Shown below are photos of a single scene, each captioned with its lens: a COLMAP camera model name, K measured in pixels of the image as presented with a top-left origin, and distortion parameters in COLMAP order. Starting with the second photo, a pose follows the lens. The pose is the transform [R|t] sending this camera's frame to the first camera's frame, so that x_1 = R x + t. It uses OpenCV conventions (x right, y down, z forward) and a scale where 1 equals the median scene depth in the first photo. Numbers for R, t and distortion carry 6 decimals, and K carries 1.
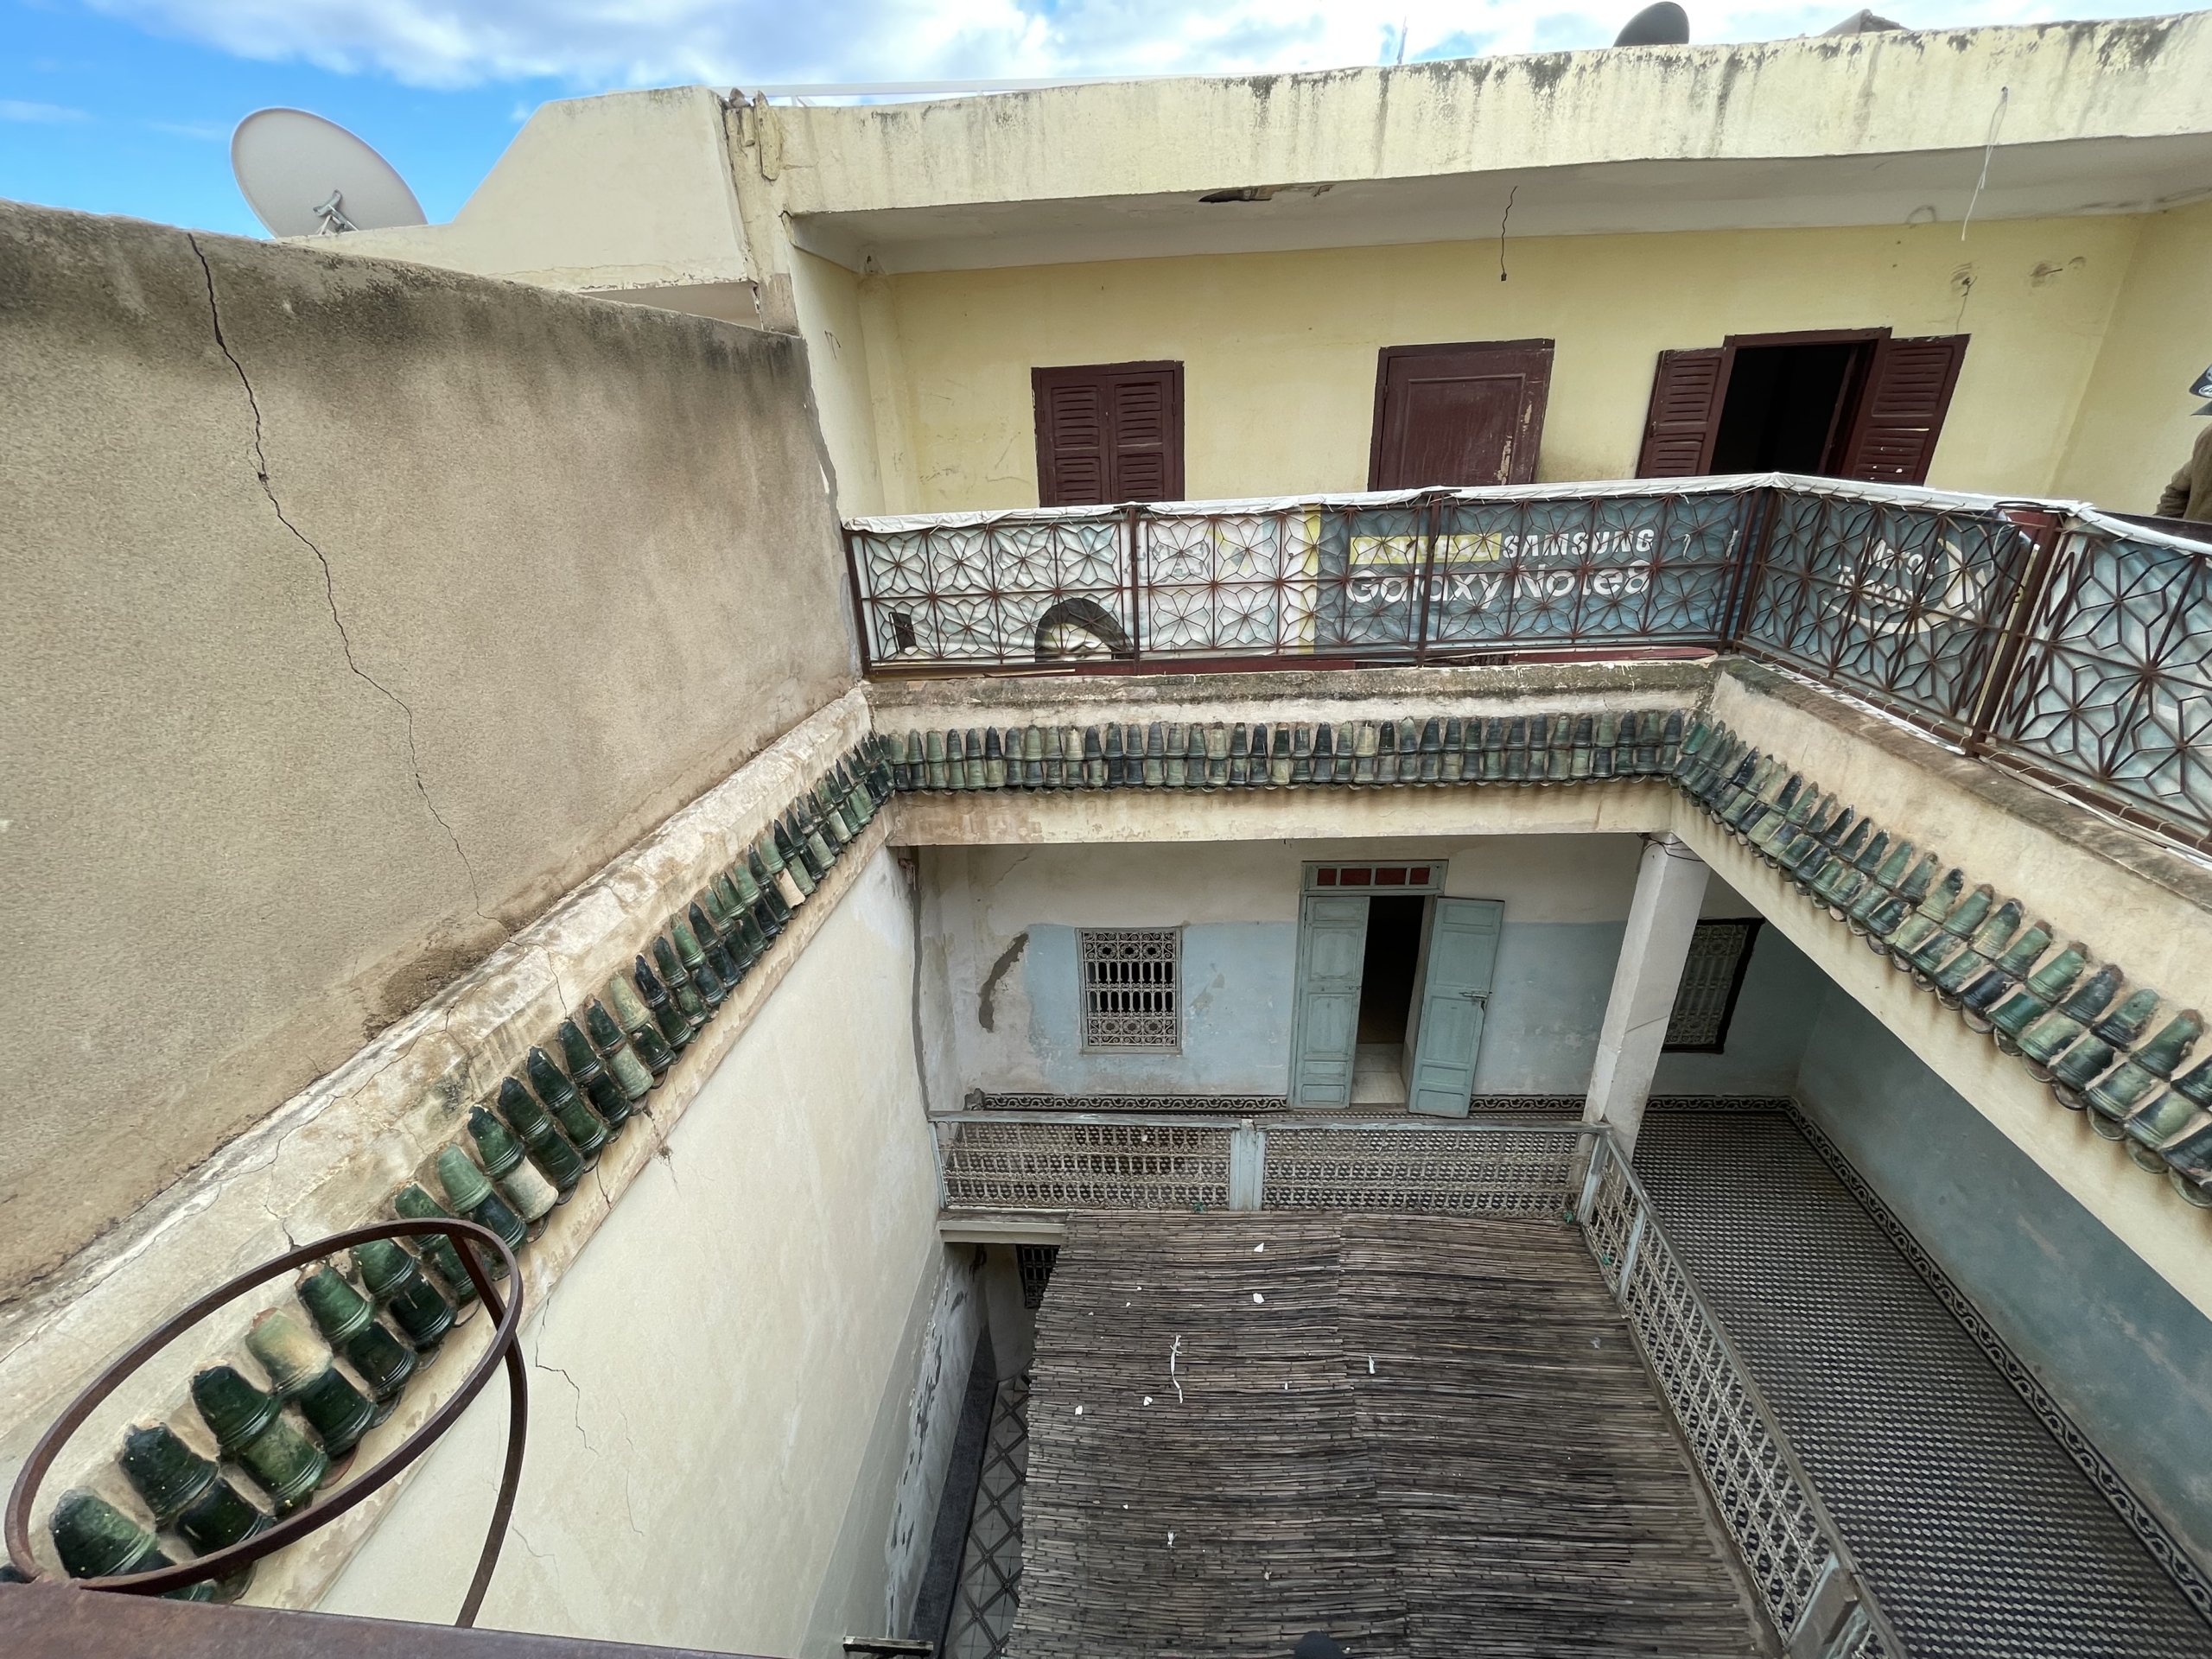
lens RADIAL K [[895.5, 0, 1106.0], [0, 895.5, 829.5], [0, 0, 1]] dist [-0.002706, -0.000742]
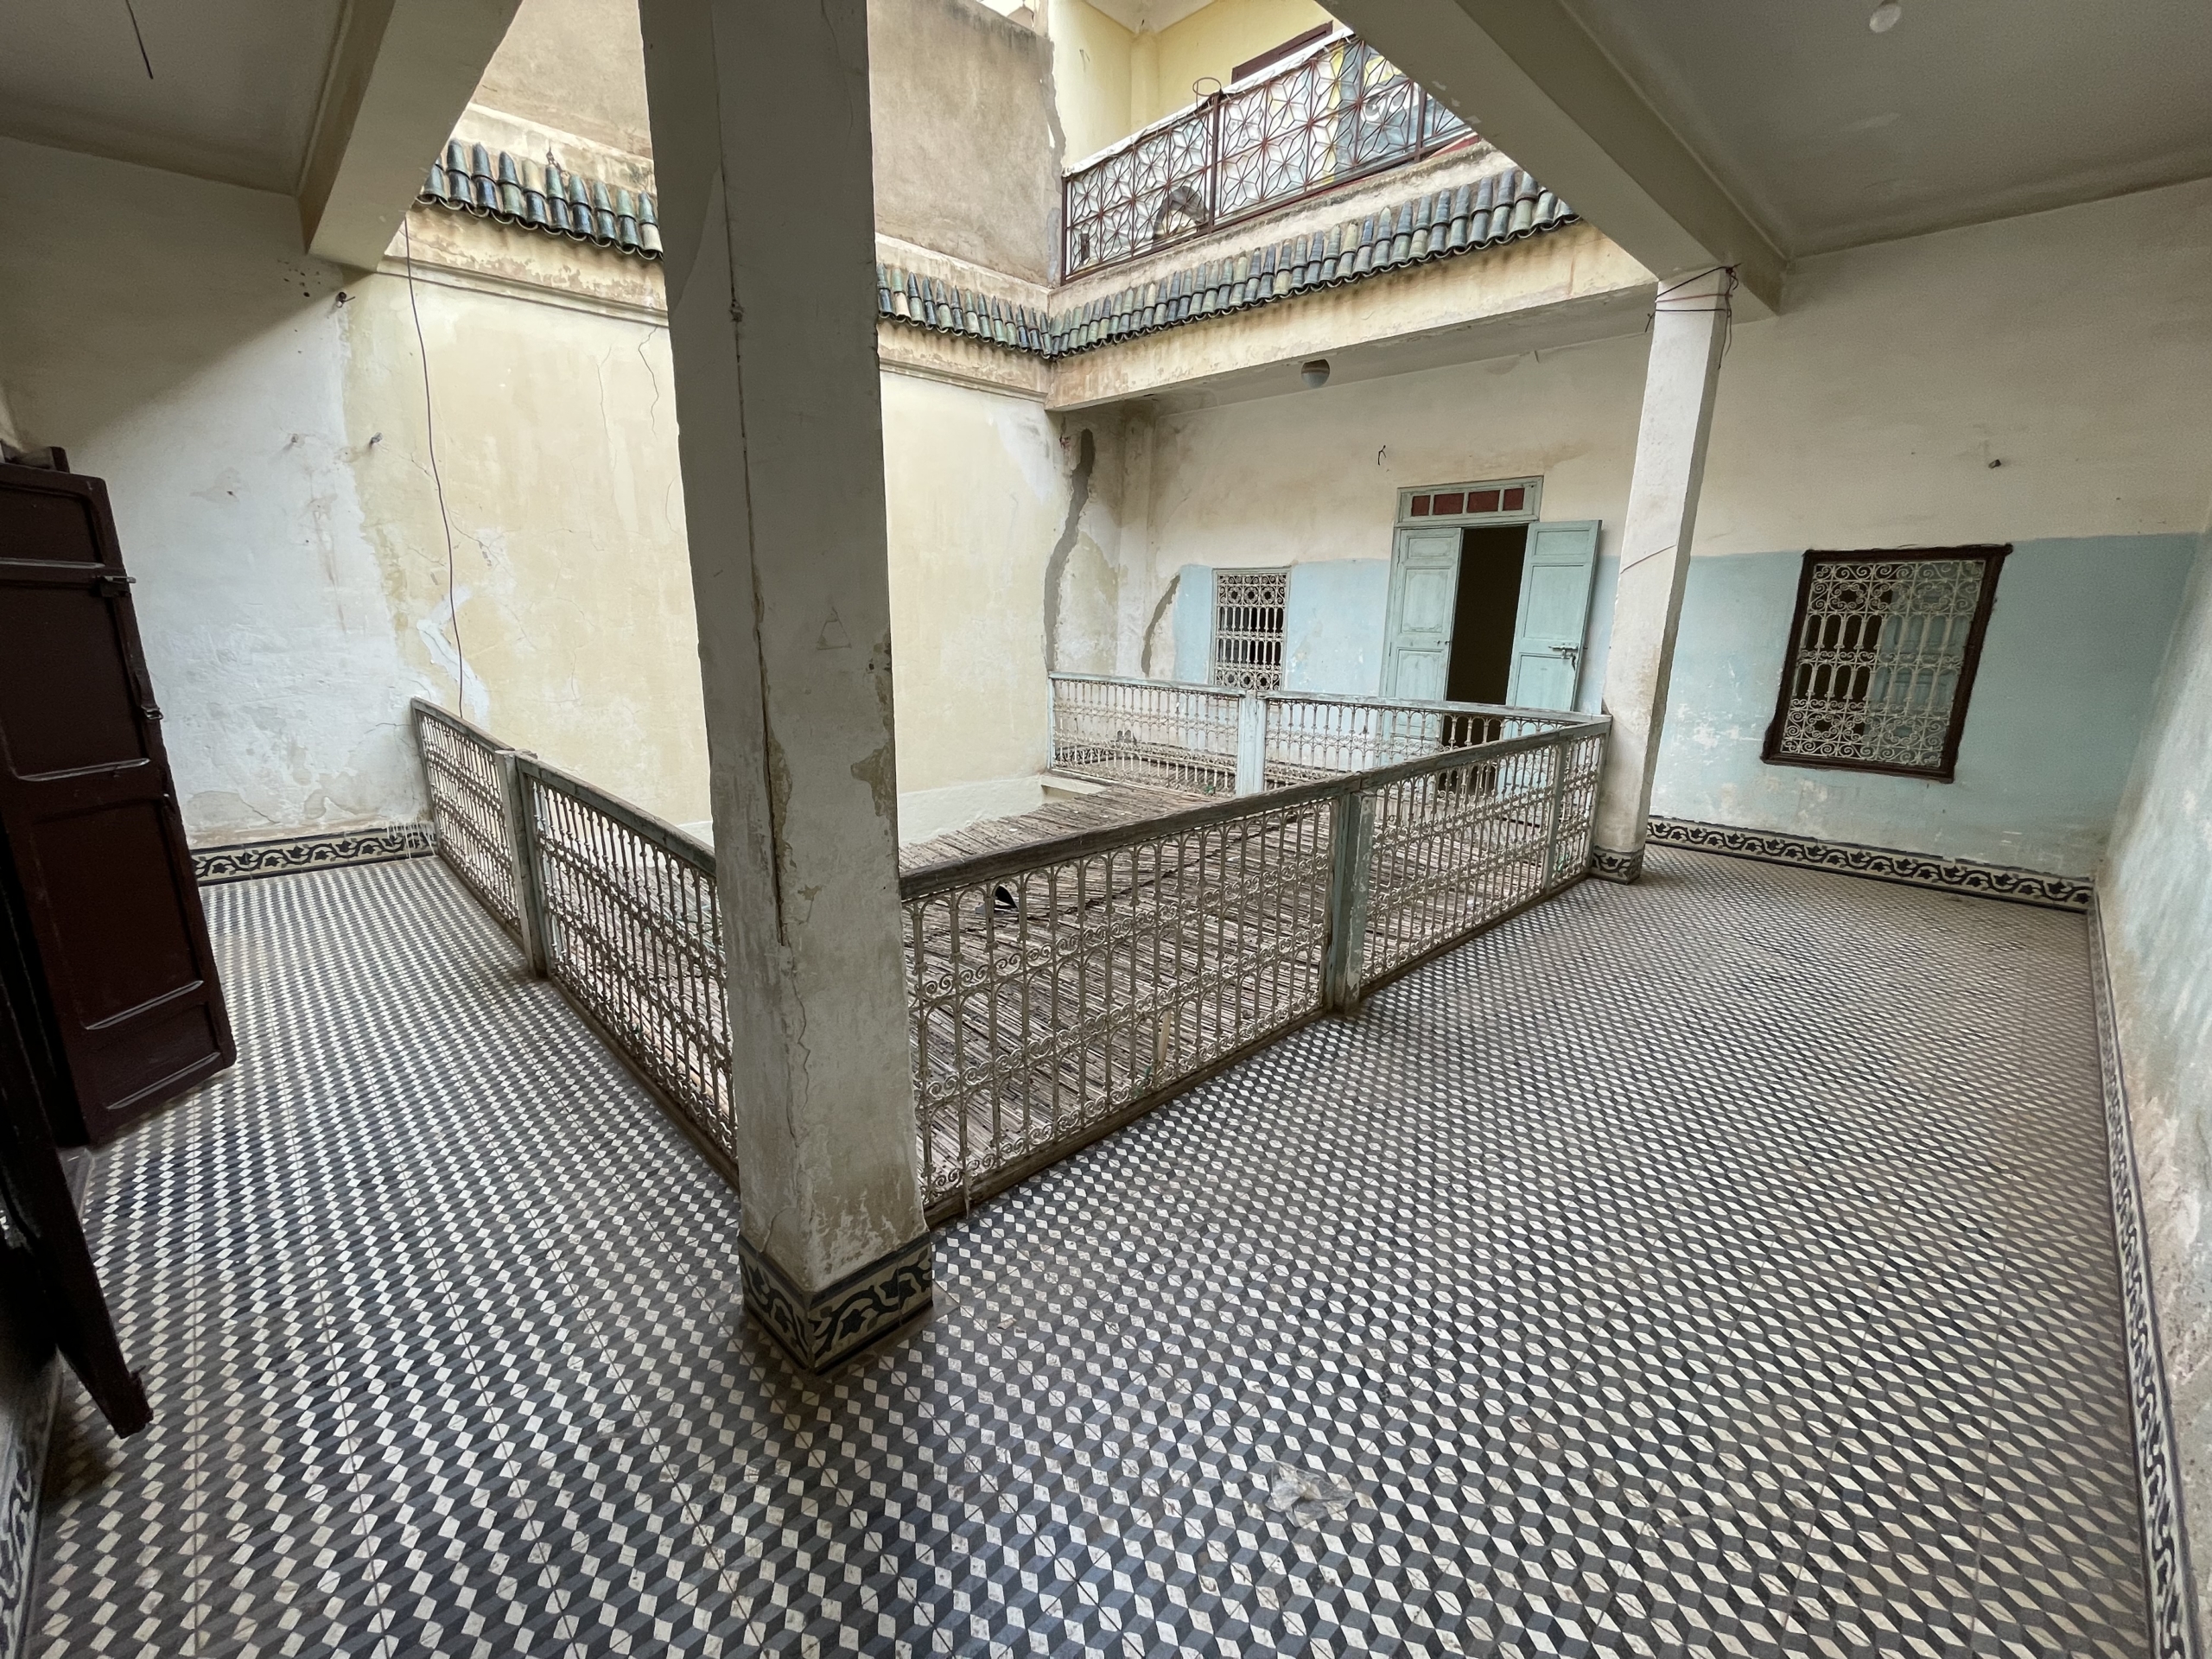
lens RADIAL K [[895.5, 0, 1106.0], [0, 895.5, 829.5], [0, 0, 1]] dist [-0.002706, -0.000742]
pose [[0.753803, 0.206149, -0.623926, 0.907542], [-0.315219, 0.946574, -0.068082, 0.766052], [0.576557, 0.247994, 0.778512, 0.144669]]
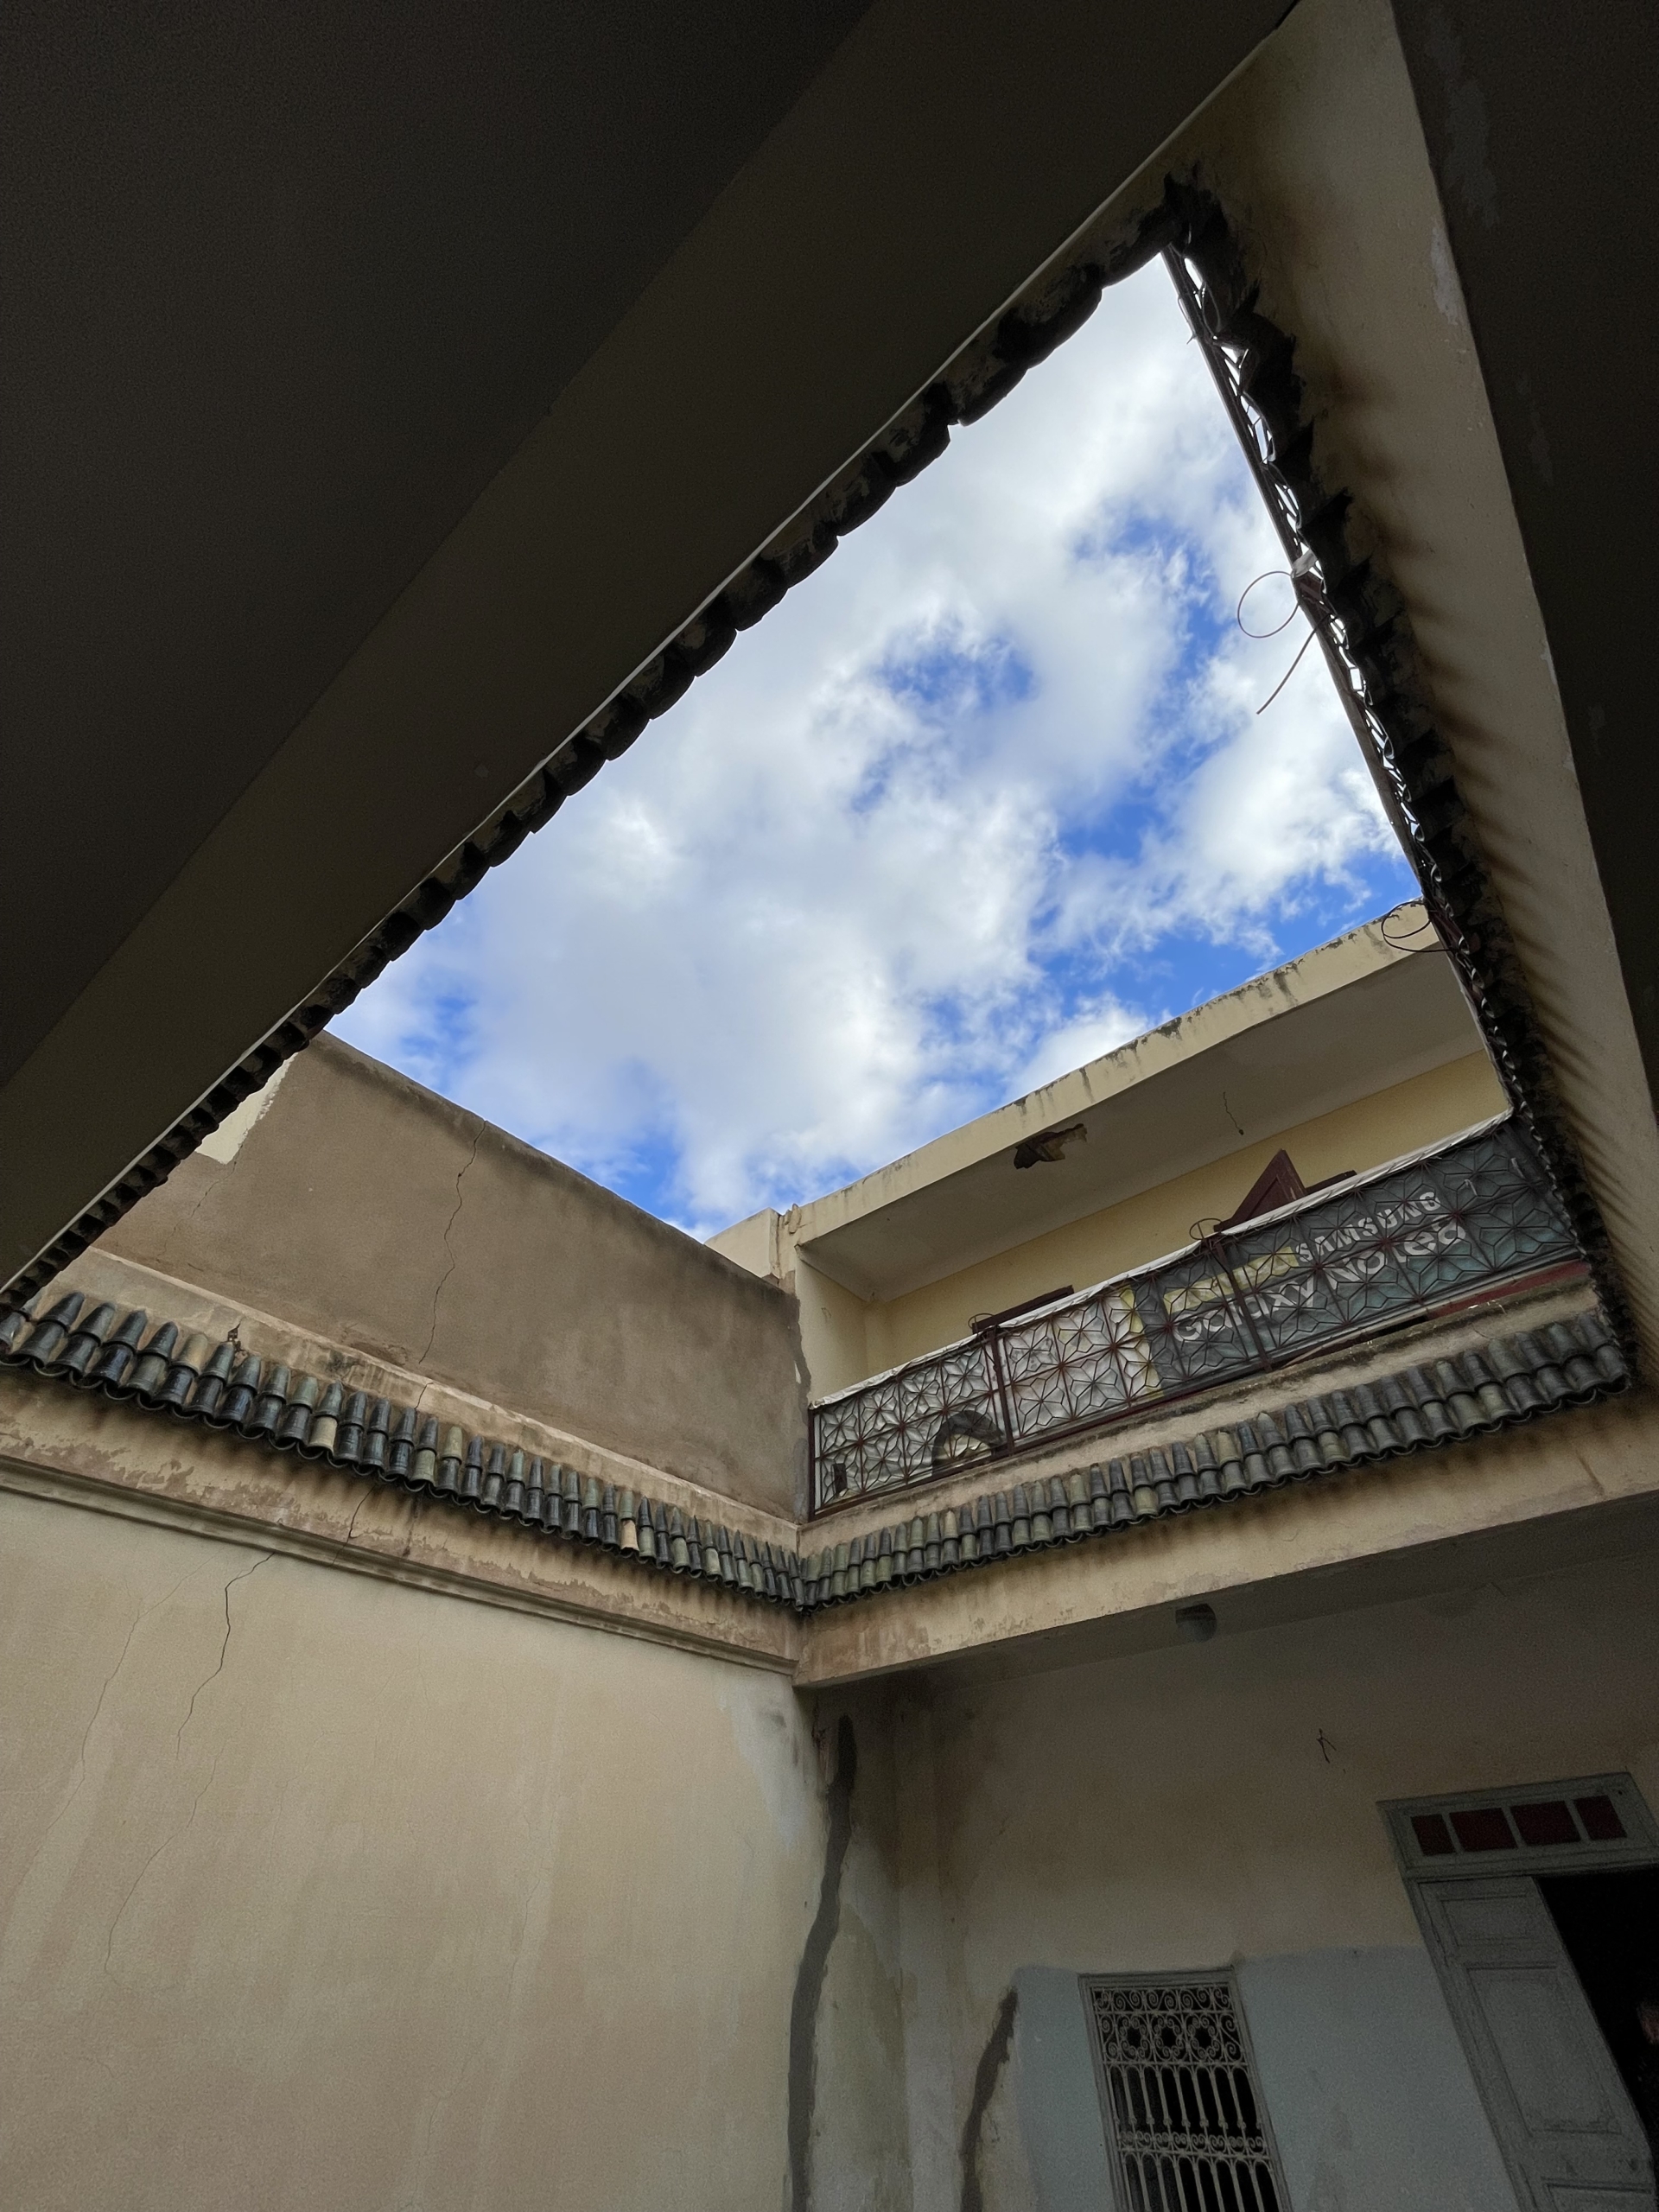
lens RADIAL K [[895.5, 0, 832.8], [0, 895.5, 1105.4], [0, 0, 1]] dist [-0.002706, -0.000742]
pose [[0.827774, -0.382248, -0.410702, 0.467073], [-0.238613, 0.422666, -0.874310, 0.641392], [0.507793, 0.821730, 0.258663, 0.279825]]
